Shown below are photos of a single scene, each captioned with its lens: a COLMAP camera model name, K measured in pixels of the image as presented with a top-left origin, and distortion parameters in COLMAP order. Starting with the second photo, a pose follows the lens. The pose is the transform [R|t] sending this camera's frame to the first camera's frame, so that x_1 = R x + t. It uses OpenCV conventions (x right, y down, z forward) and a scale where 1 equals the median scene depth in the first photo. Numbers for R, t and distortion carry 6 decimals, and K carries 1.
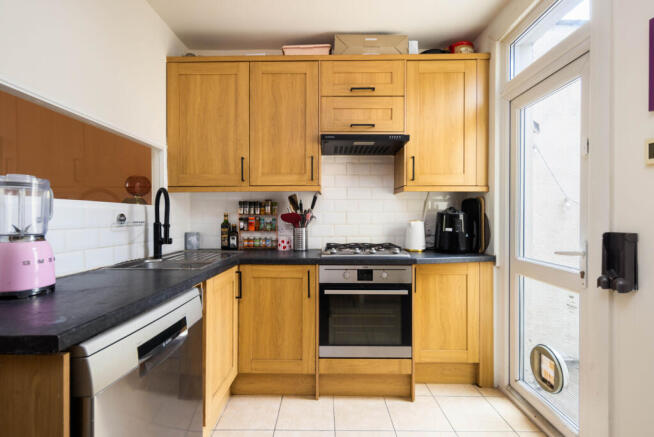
lens RADIAL K [[299.5, 0, 327.0], [0, 299.5, 218.5], [0, 0, 1]] dist [-0.000426, -0.000162]
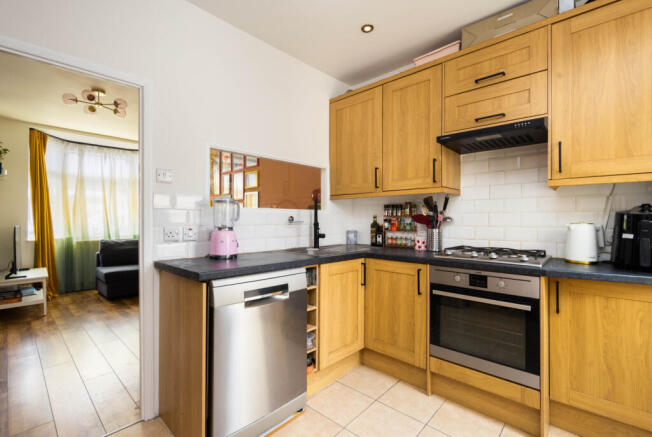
lens RADIAL K [[291.8, 0, 326.0], [0, 291.8, 218.5], [0, 0, 1]] dist [0.000982, 0.000213]
pose [[0.749191, 0.000218, -0.662354, 0.330285], [-0.004069, 0.999983, -0.004273, 0.001524], [0.662341, 0.005896, 0.749179, 0.010113]]
